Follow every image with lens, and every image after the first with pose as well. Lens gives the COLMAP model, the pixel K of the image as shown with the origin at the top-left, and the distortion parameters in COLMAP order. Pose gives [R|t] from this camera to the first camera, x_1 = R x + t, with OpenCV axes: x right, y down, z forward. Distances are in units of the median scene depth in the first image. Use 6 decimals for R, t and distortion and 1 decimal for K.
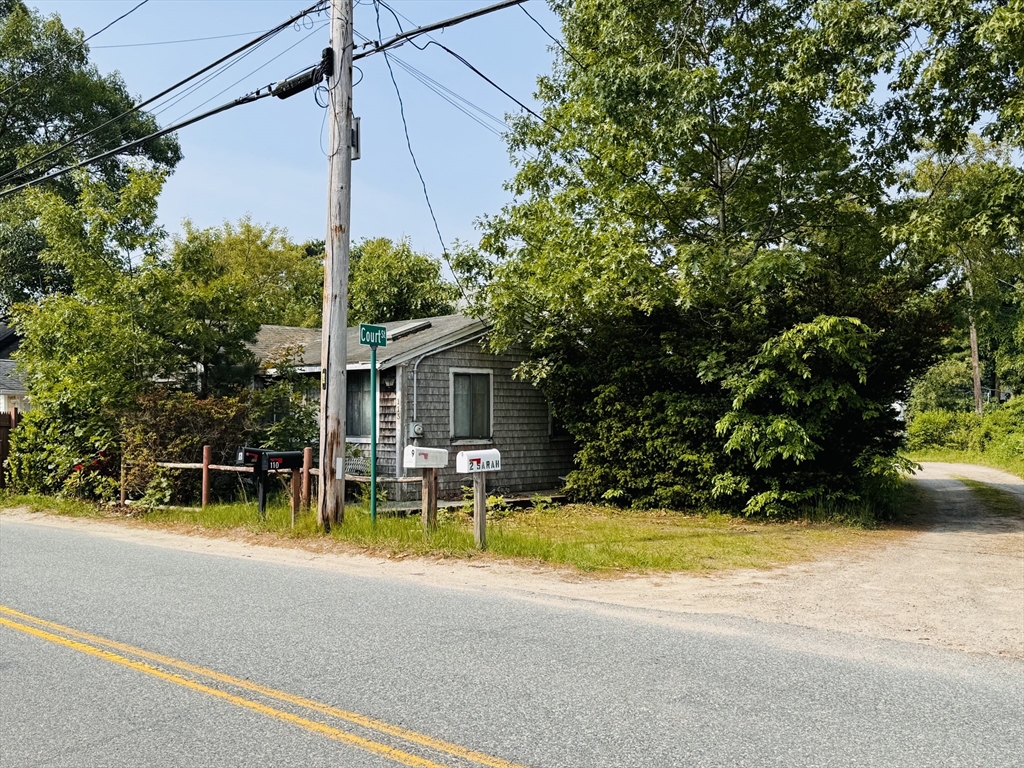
lens RADIAL K [[1130.6, 0, 512.0], [0, 1130.6, 384.0], [0, 0, 1]] dist [-0.005763, 0.000848]
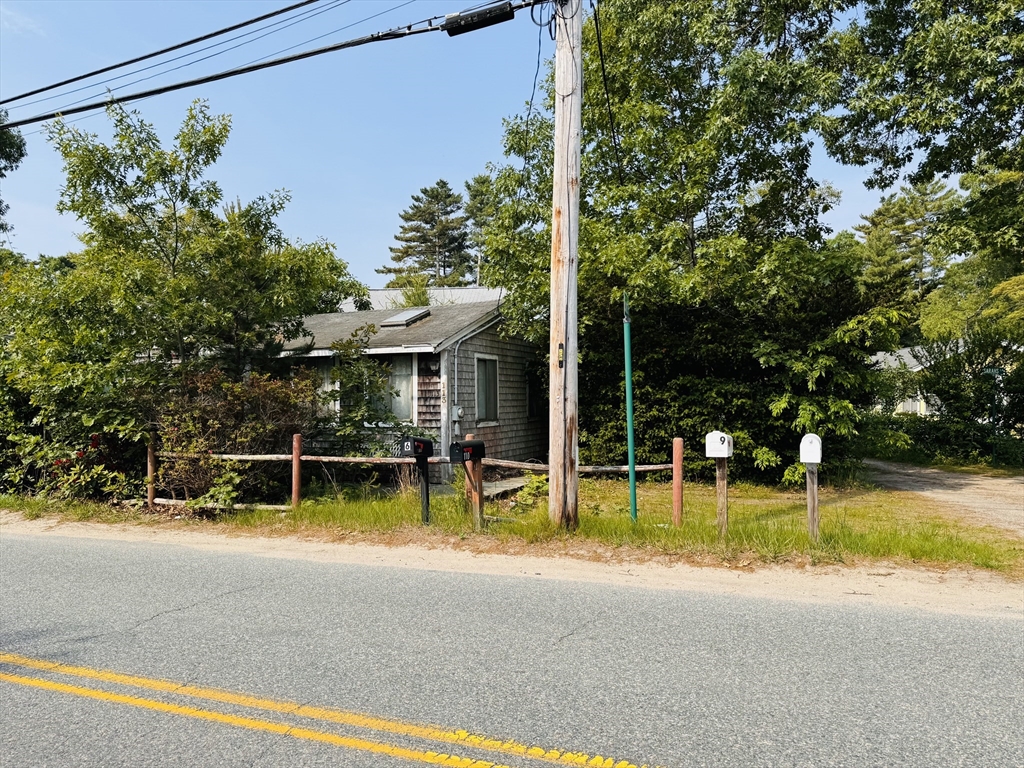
lens RADIAL K [[794.9, 0, 512.0], [0, 794.9, 384.0], [0, 0, 1]] dist [0.025459, 0.001808]
pose [[0.934216, 0.000044, 0.356707, -0.300643], [-0.002556, 0.999975, 0.006570, 0.009644], [-0.356698, -0.007050, 0.934193, 0.321065]]
